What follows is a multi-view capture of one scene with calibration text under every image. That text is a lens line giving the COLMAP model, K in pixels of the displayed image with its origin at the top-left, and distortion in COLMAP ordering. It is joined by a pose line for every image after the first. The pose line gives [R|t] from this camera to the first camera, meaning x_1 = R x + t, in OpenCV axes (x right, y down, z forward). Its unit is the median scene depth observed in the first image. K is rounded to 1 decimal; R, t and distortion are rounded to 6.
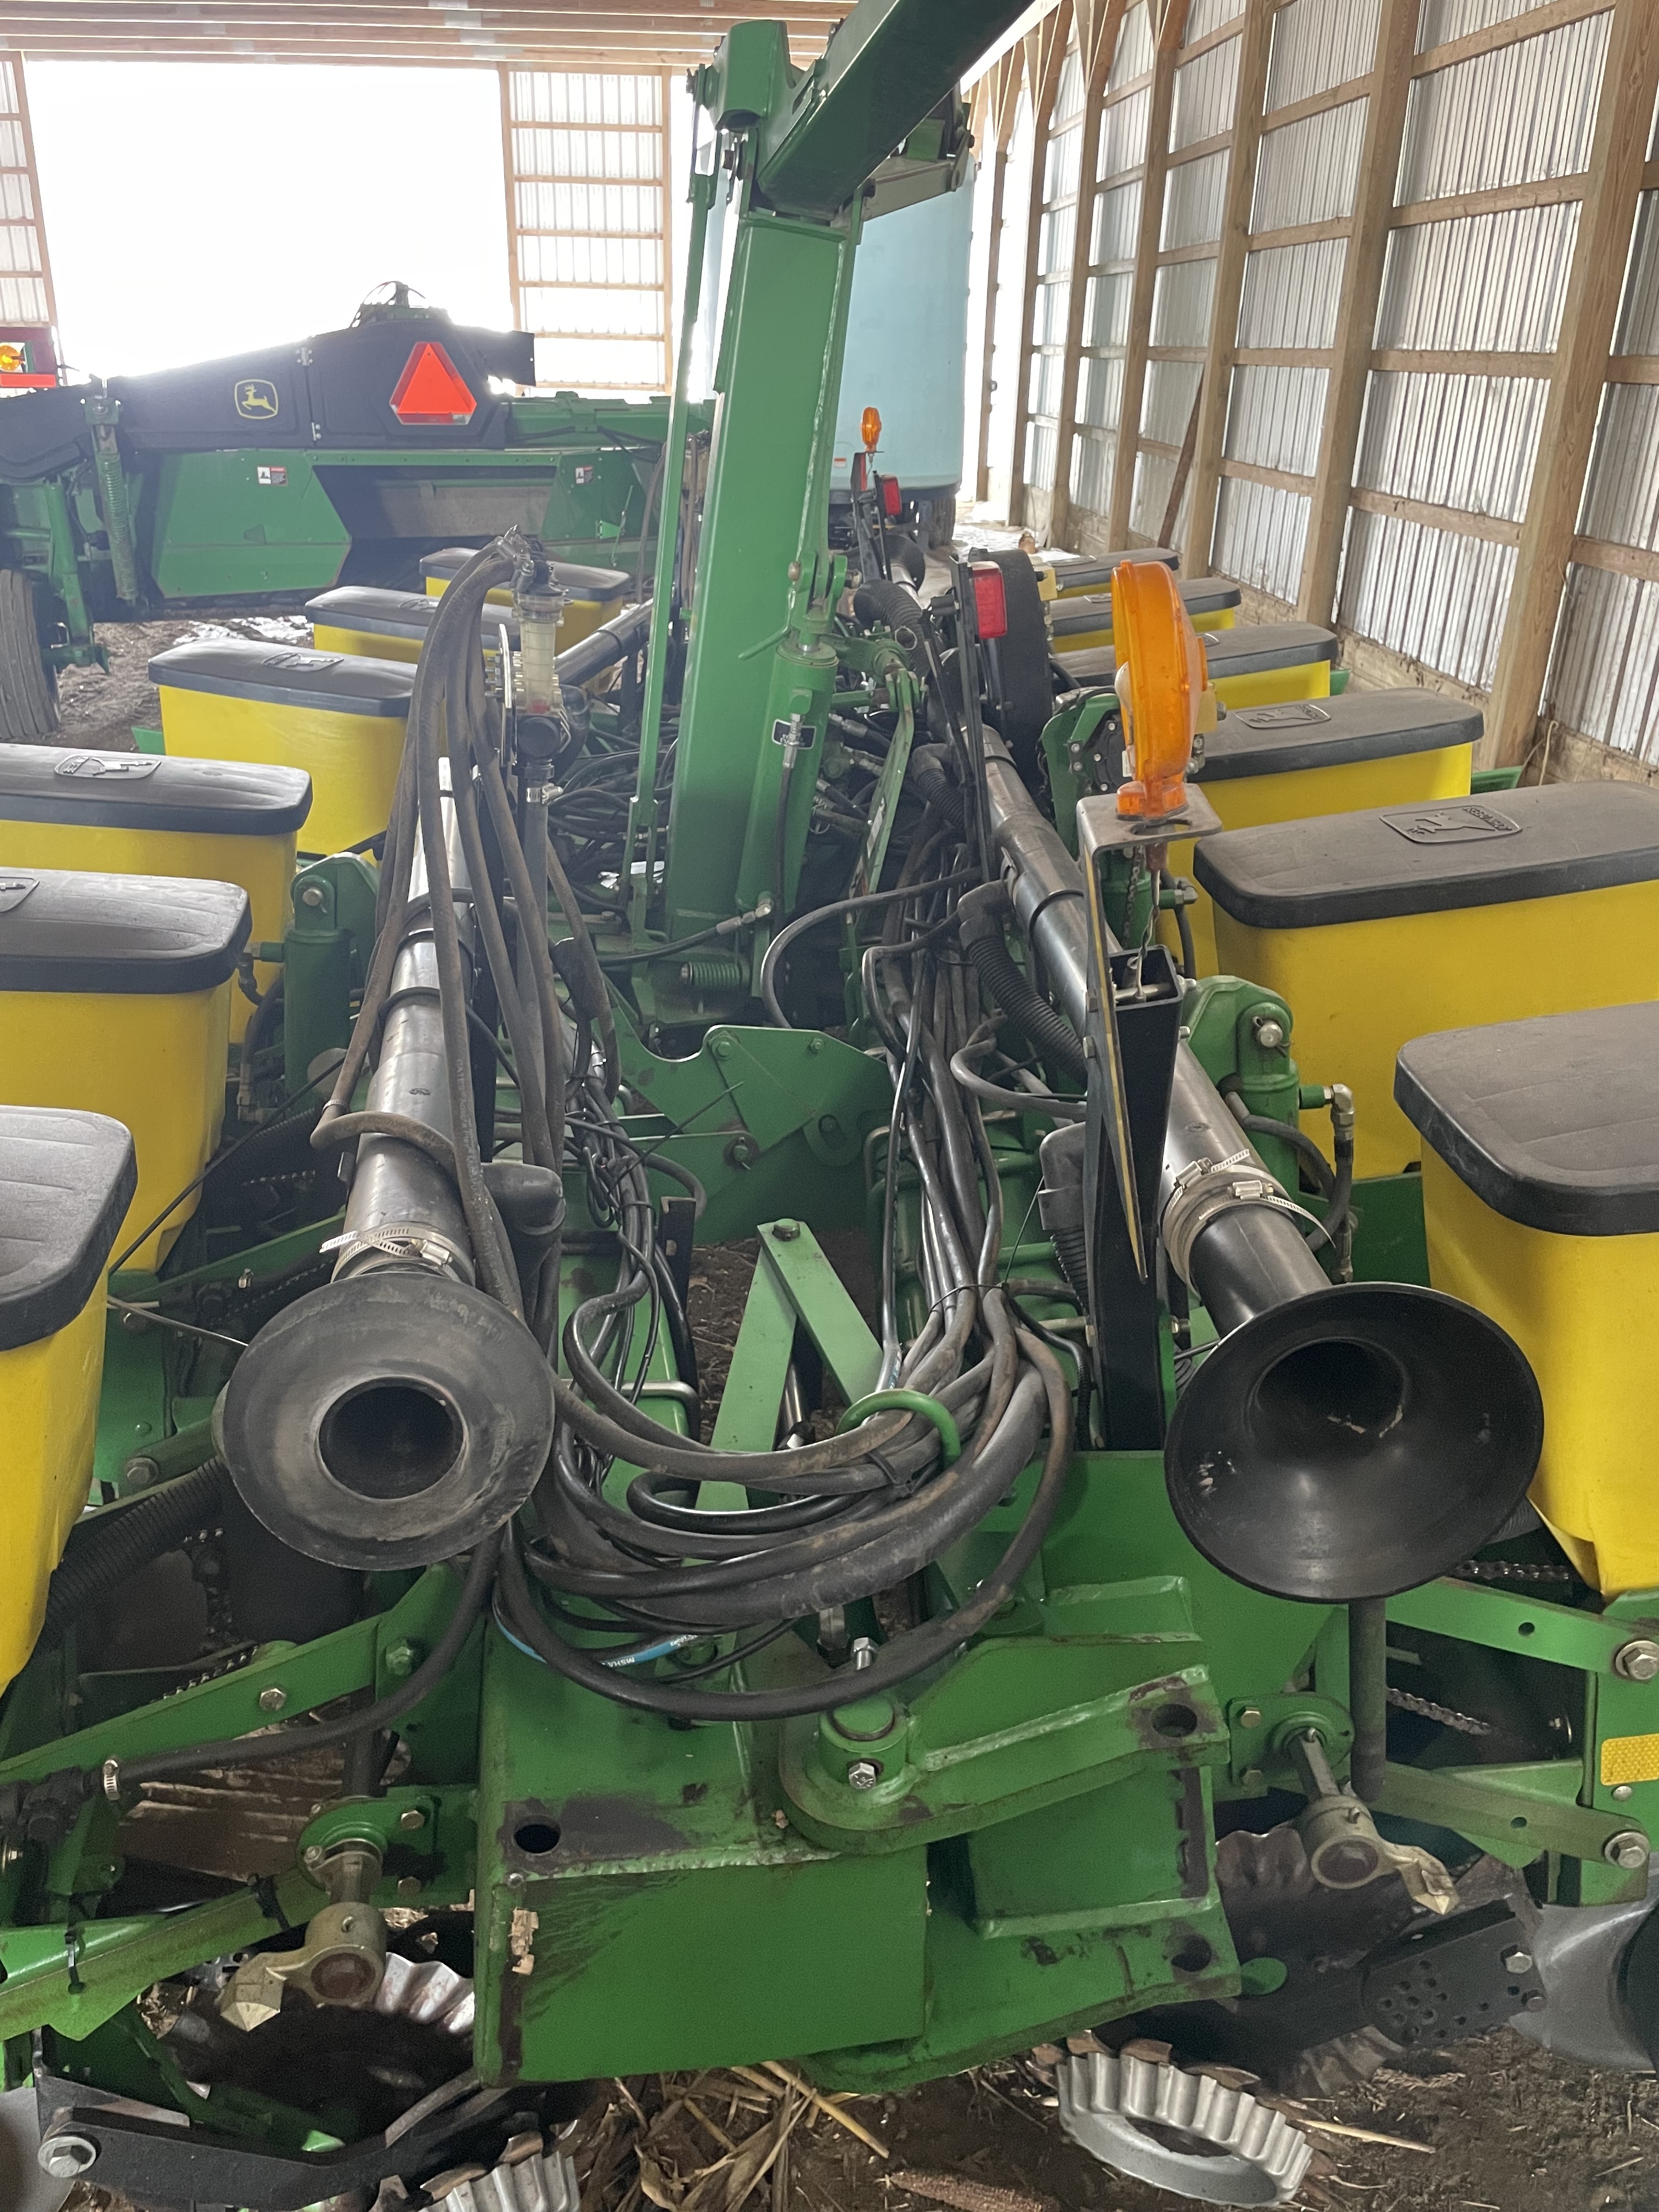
lens RADIAL K [[1702.3, 0, 858.8], [0, 1702.3, 1089.3], [0, 0, 1]] dist [0.067476, -0.094688]
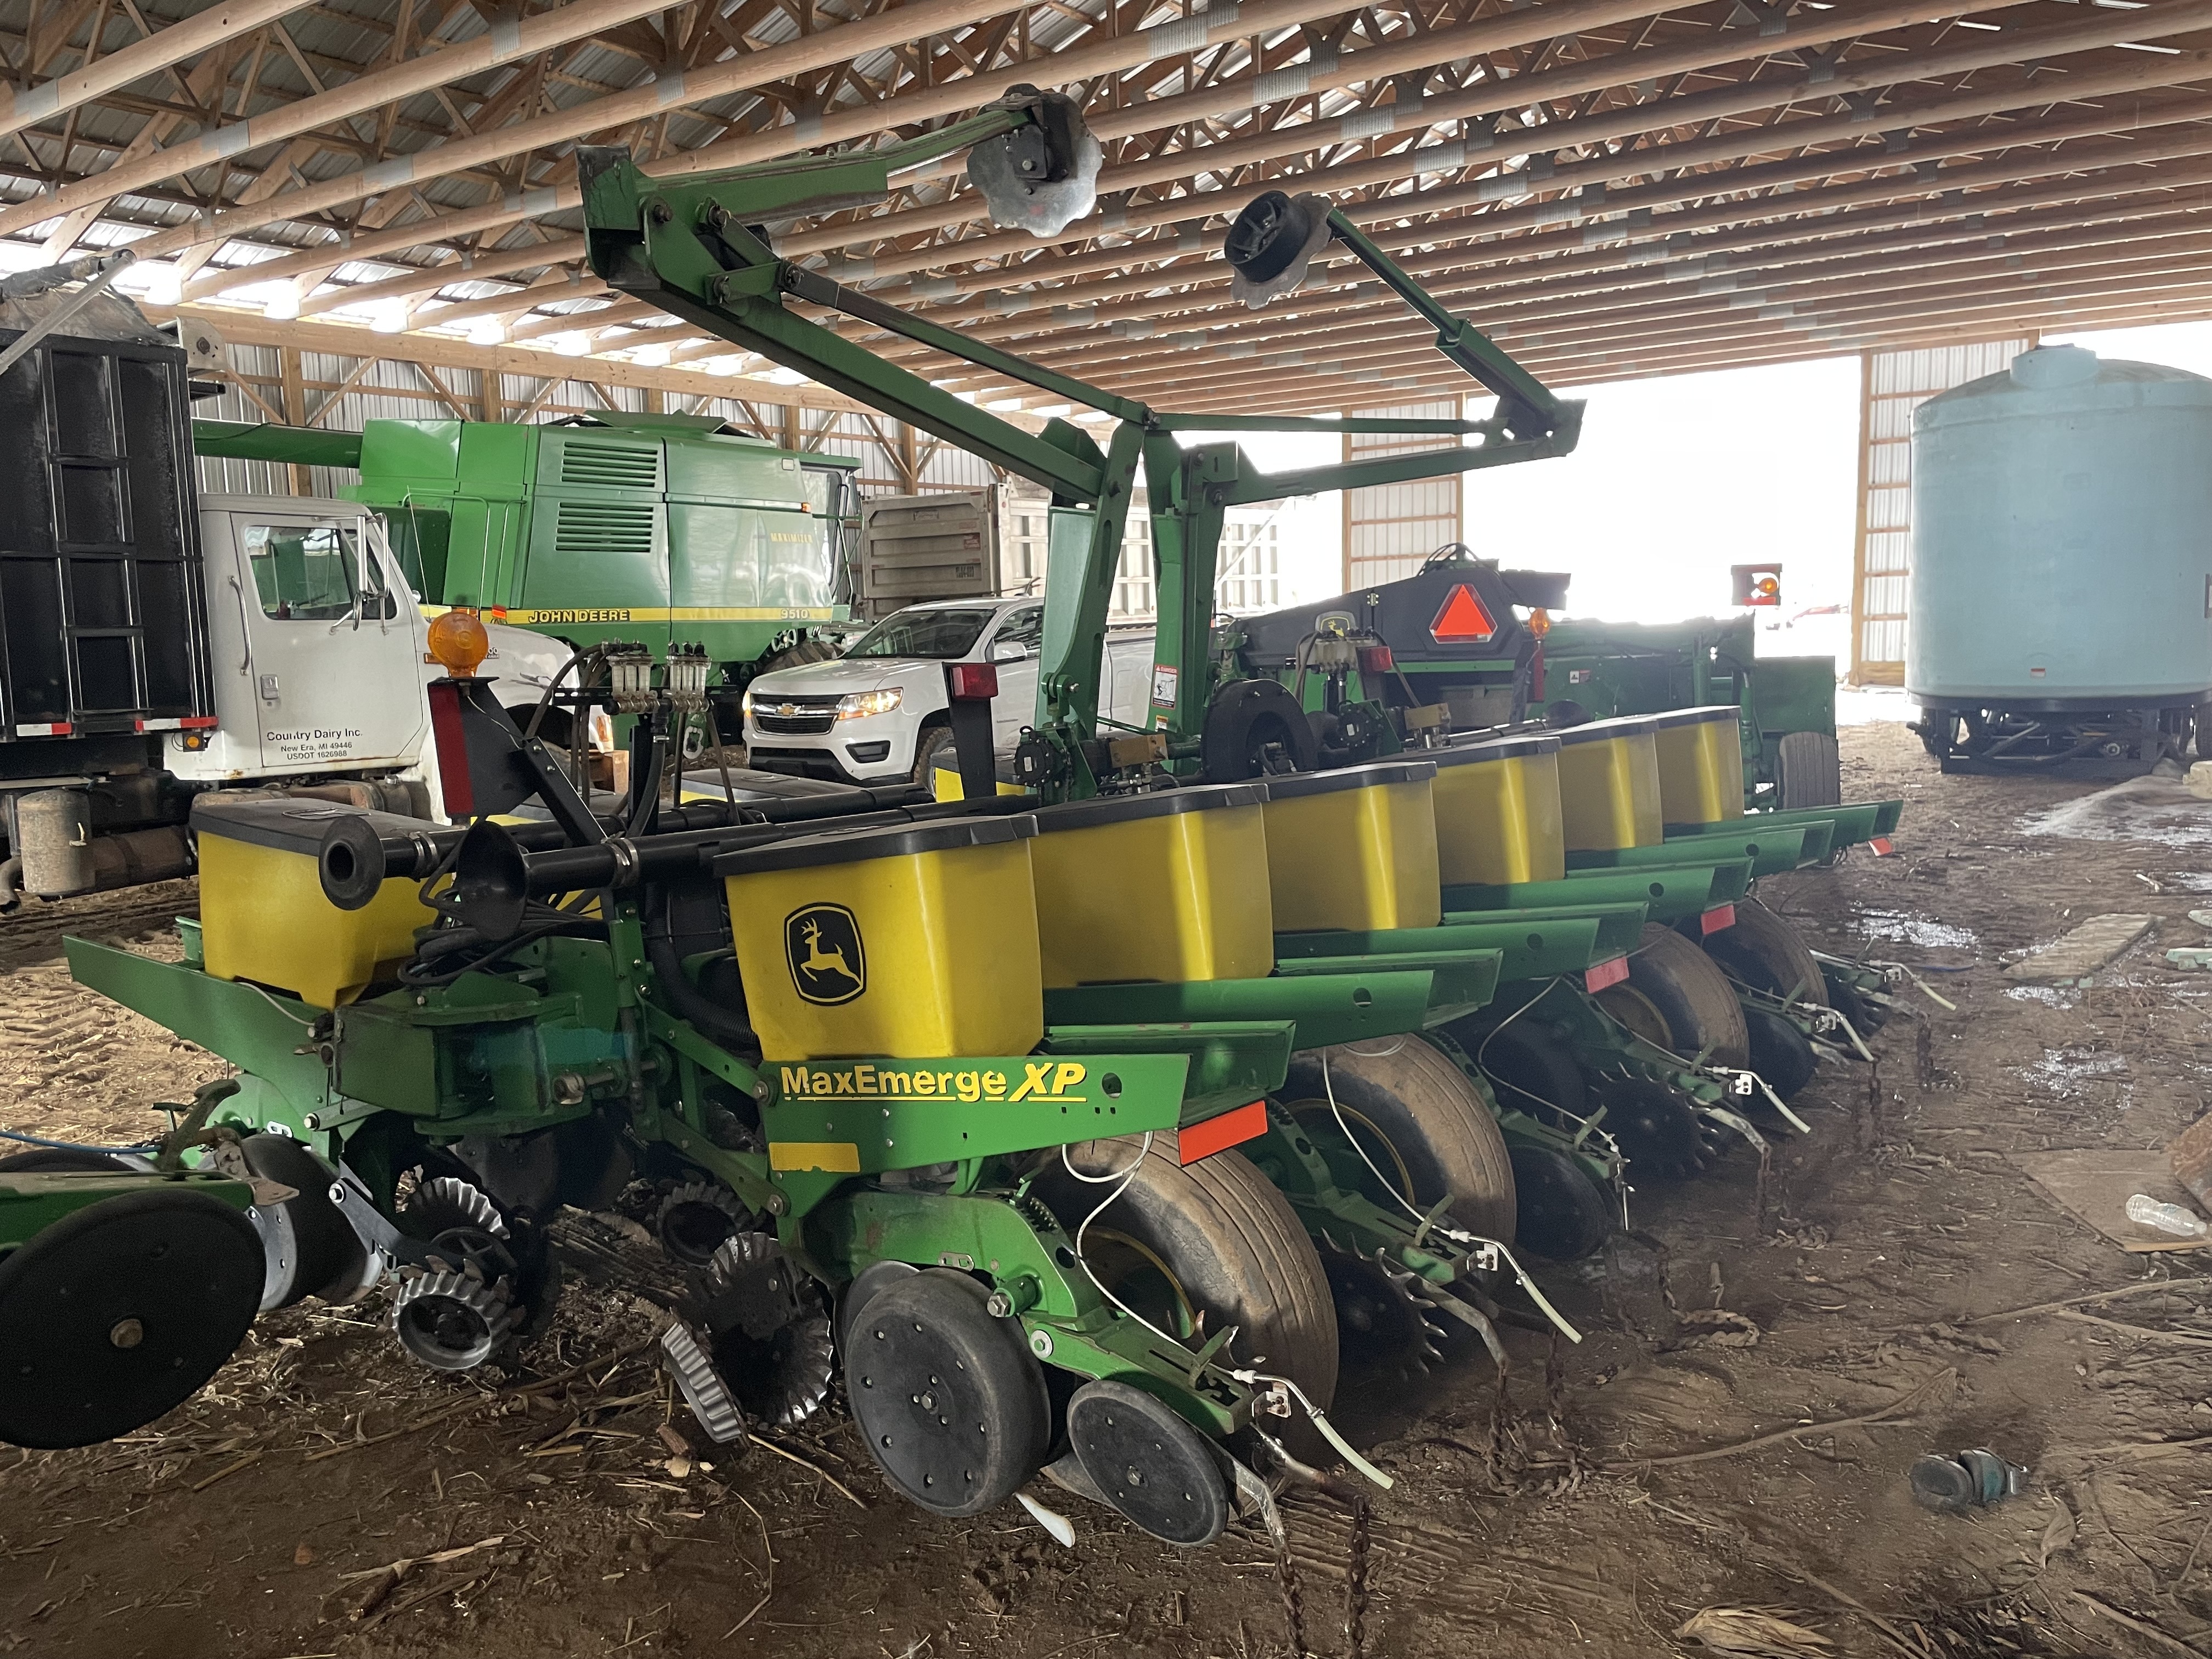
lens RADIAL K [[1712.1, 0, 1114.1], [0, 1712.1, 793.2], [0, 0, 1]] dist [0.104085, -0.143659]
pose [[0.769367, 0.026110, -0.638273, 0.154034], [-0.212692, 0.952626, -0.217407, 0.024338], [0.602359, 0.303021, 0.738473, -0.034228]]
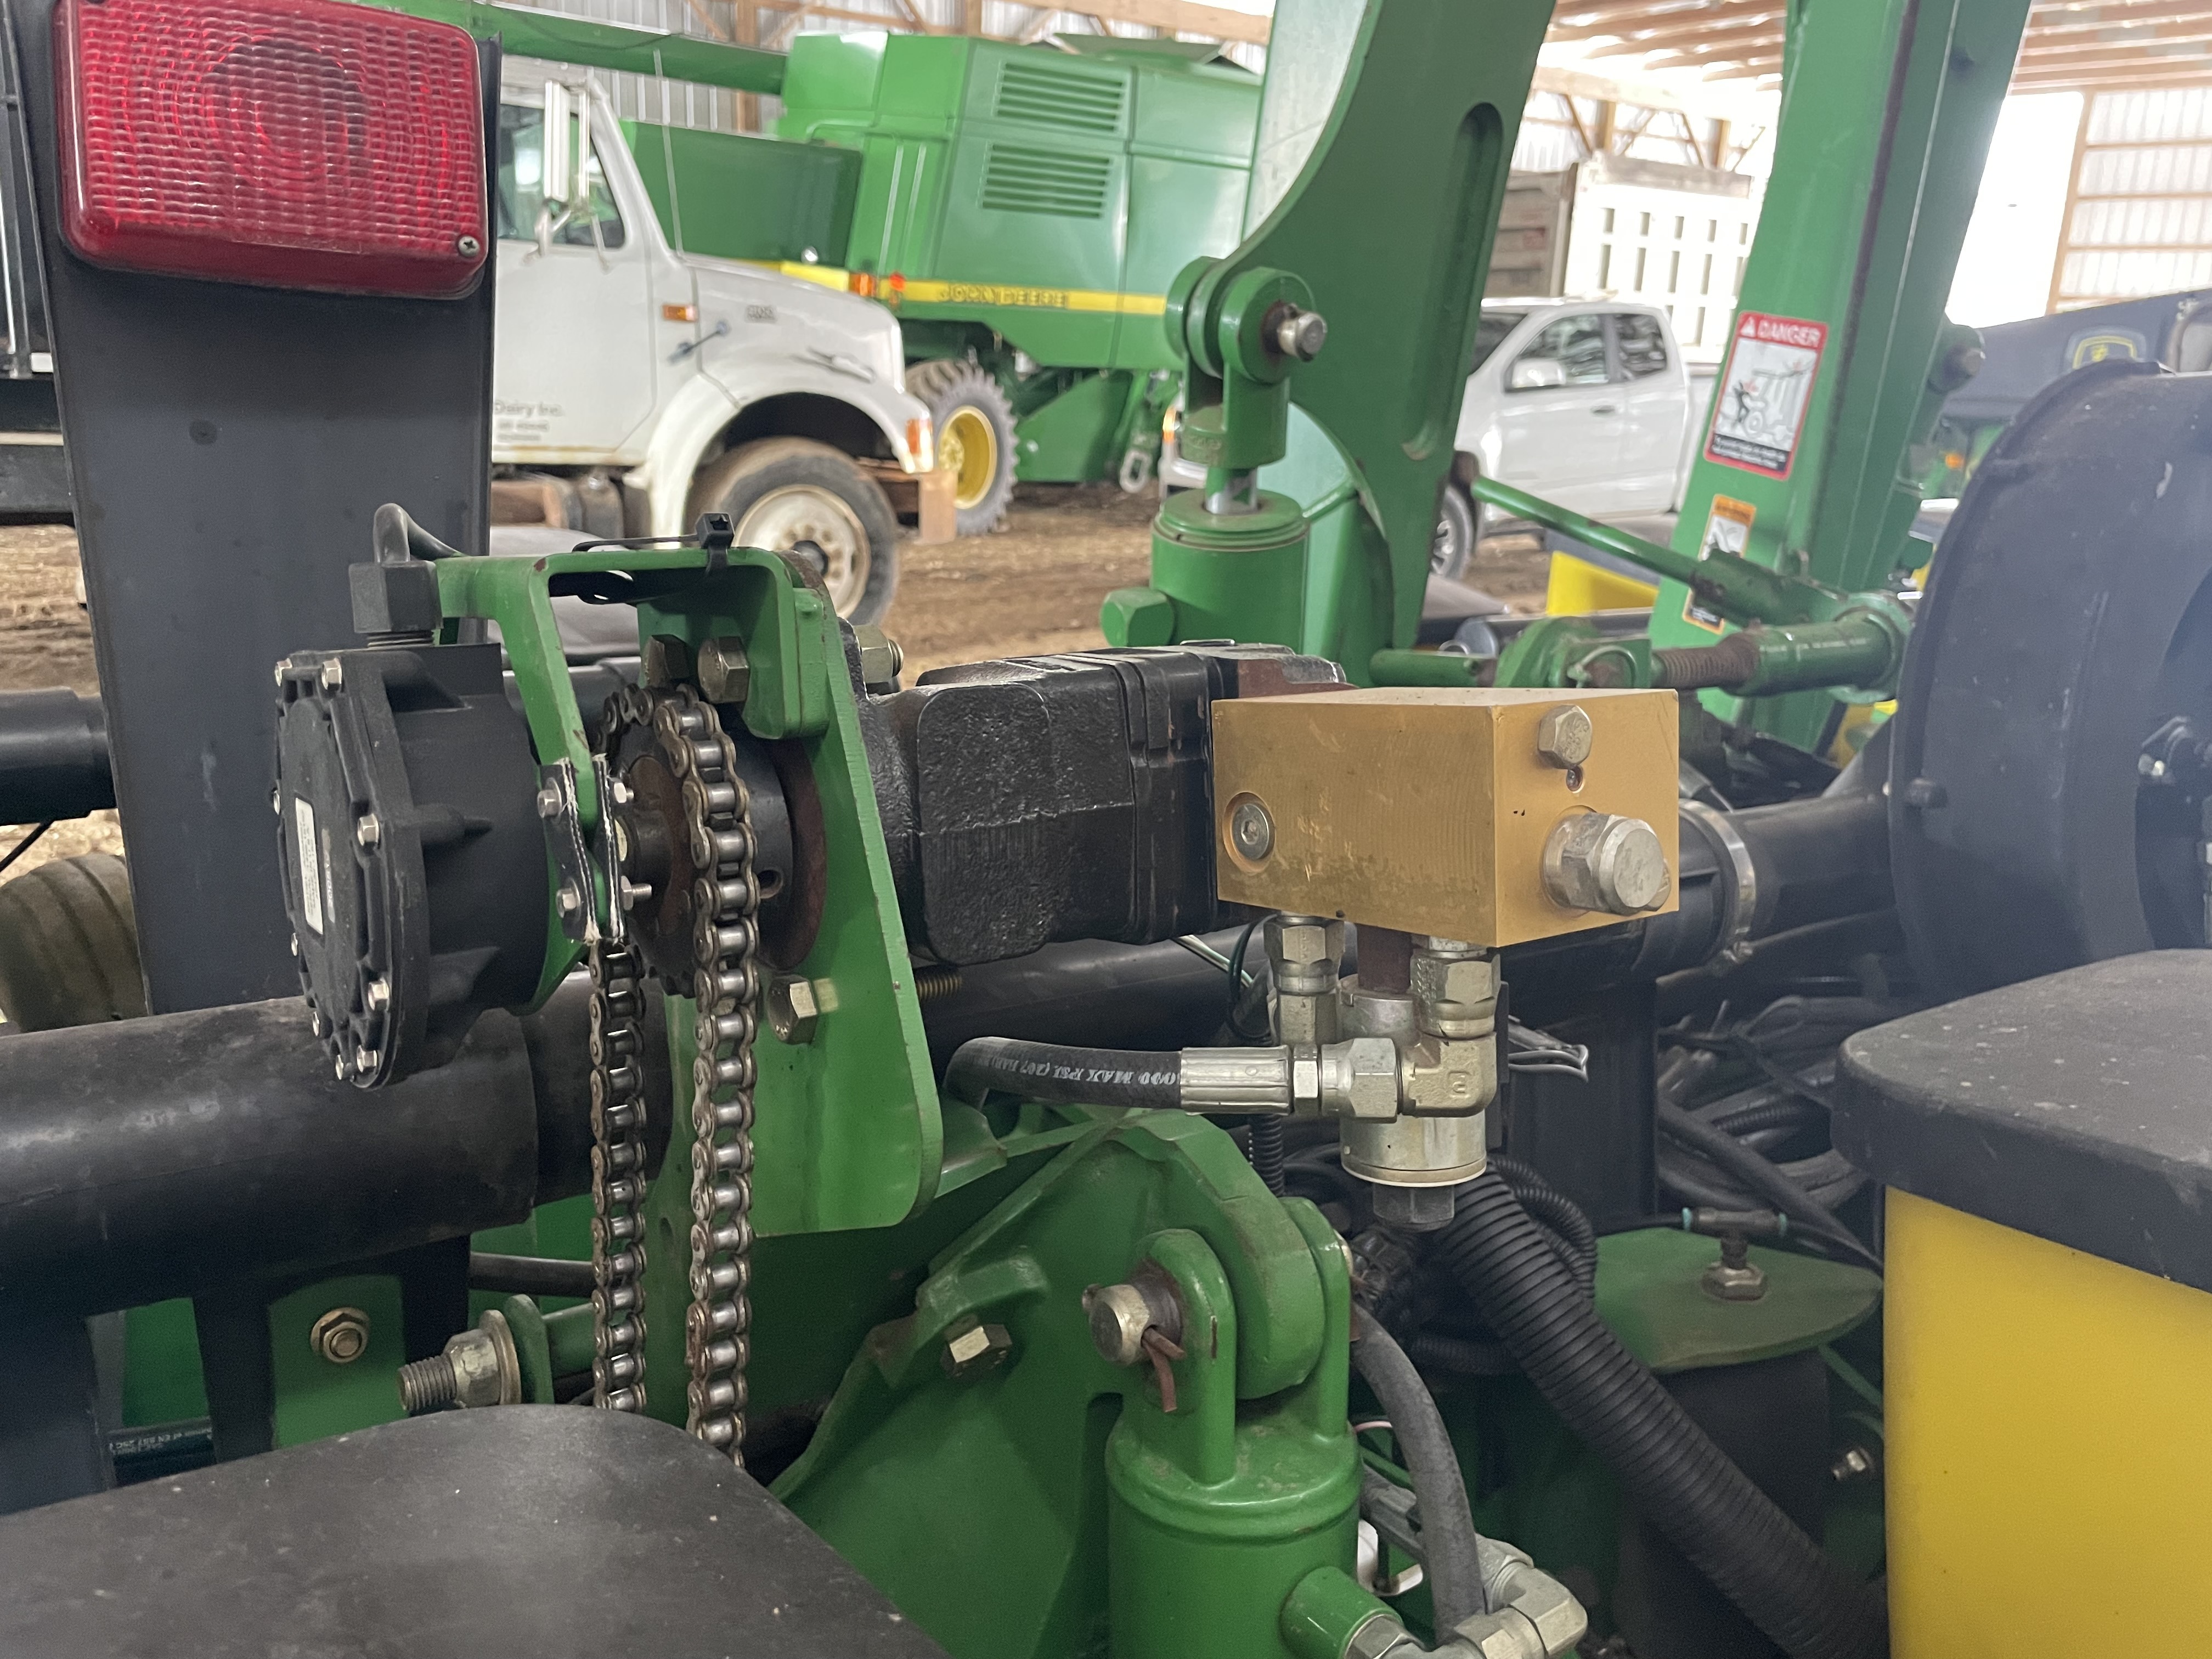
lens RADIAL K [[1708.9, 0, 1111.9], [0, 1708.9, 806.3], [0, 0, 1]] dist [0.098770, -0.145298]
pose [[0.523037, 0.221838, -0.822934, 0.041018], [-0.363063, 0.931542, 0.020361, -0.025451], [0.771115, 0.288127, 0.567772, 0.102585]]
